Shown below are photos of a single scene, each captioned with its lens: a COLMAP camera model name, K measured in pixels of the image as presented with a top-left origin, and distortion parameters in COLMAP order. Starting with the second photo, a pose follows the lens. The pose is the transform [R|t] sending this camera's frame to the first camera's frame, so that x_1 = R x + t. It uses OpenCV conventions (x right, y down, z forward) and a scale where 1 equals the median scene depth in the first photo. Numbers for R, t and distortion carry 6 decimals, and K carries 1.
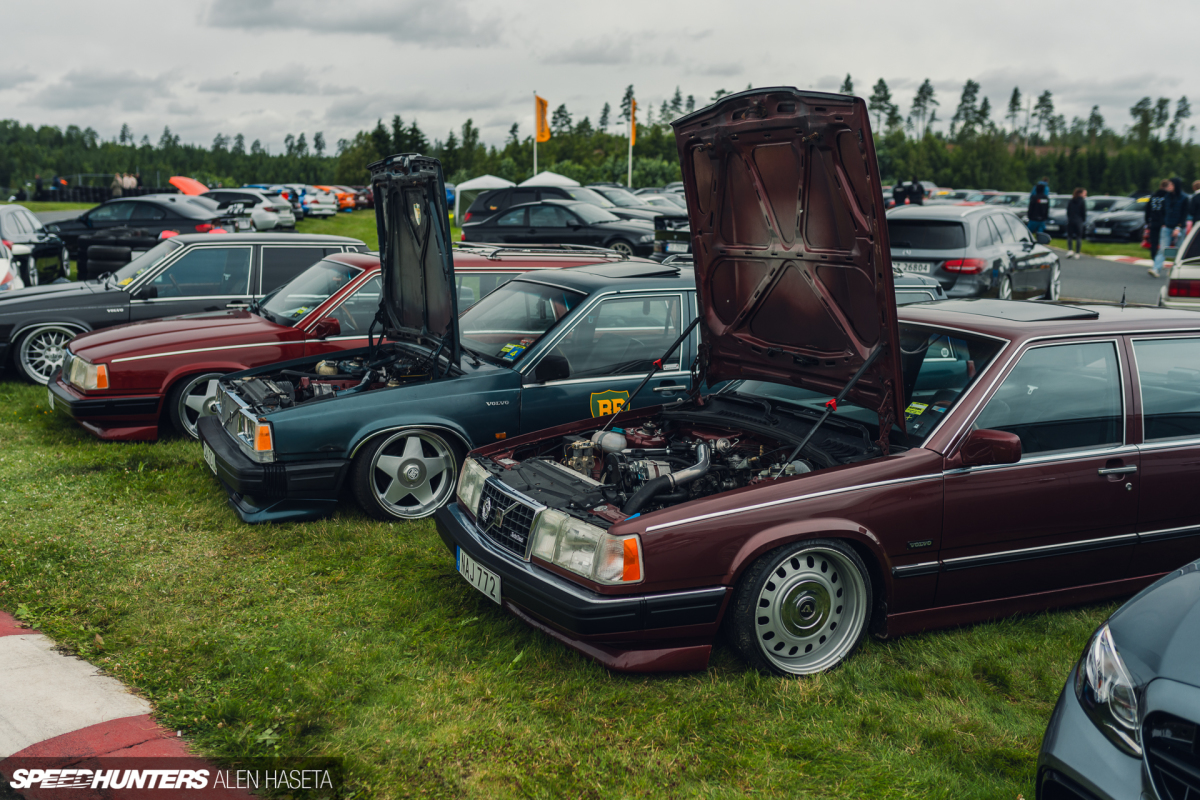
lens RADIAL K [[1227.4, 0, 600.0], [0, 1227.4, 400.0], [0, 0, 1]] dist [-0.020034, -0.006863]
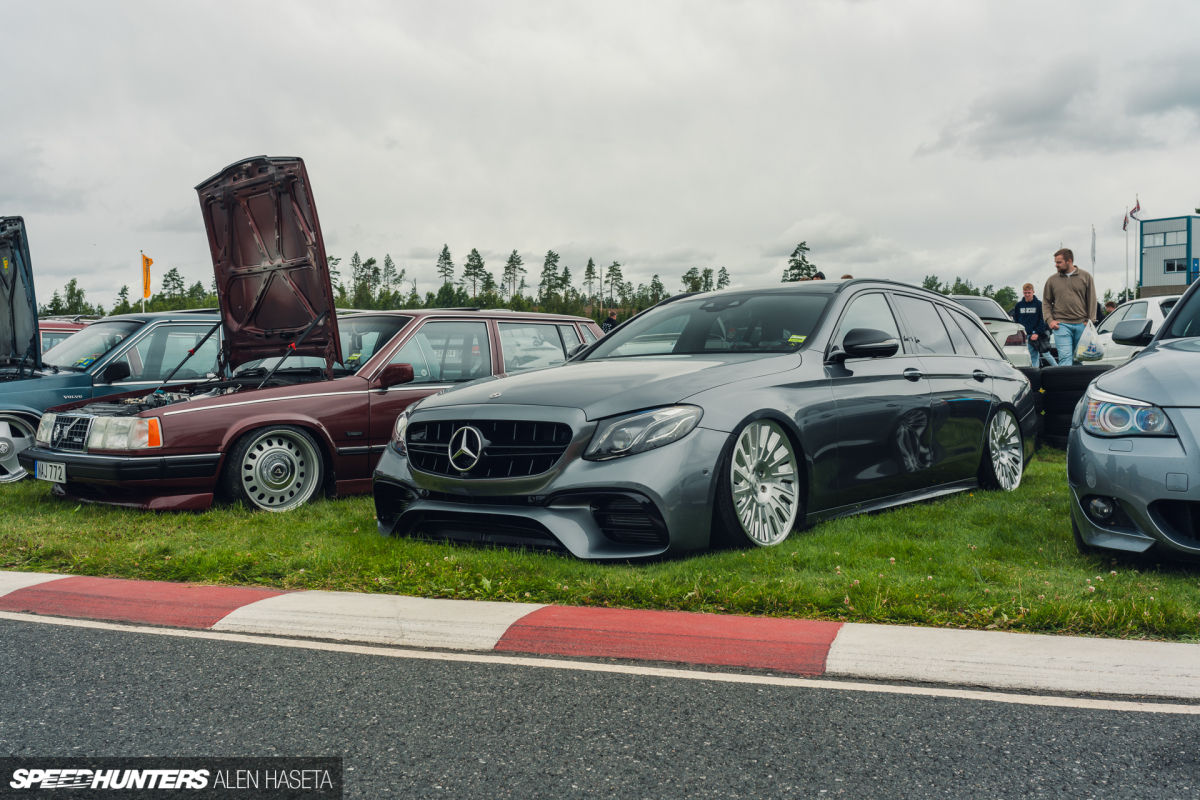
lens RADIAL K [[1124.9, 0, 600.0], [0, 1124.9, 400.0], [0, 0, 1]] dist [-0.000114, -0.015544]
pose [[0.945604, -0.027533, 0.324153, 0.082570], [0.066373, 0.991781, -0.109381, 0.234024], [-0.318477, 0.124946, 0.939660, -0.442067]]
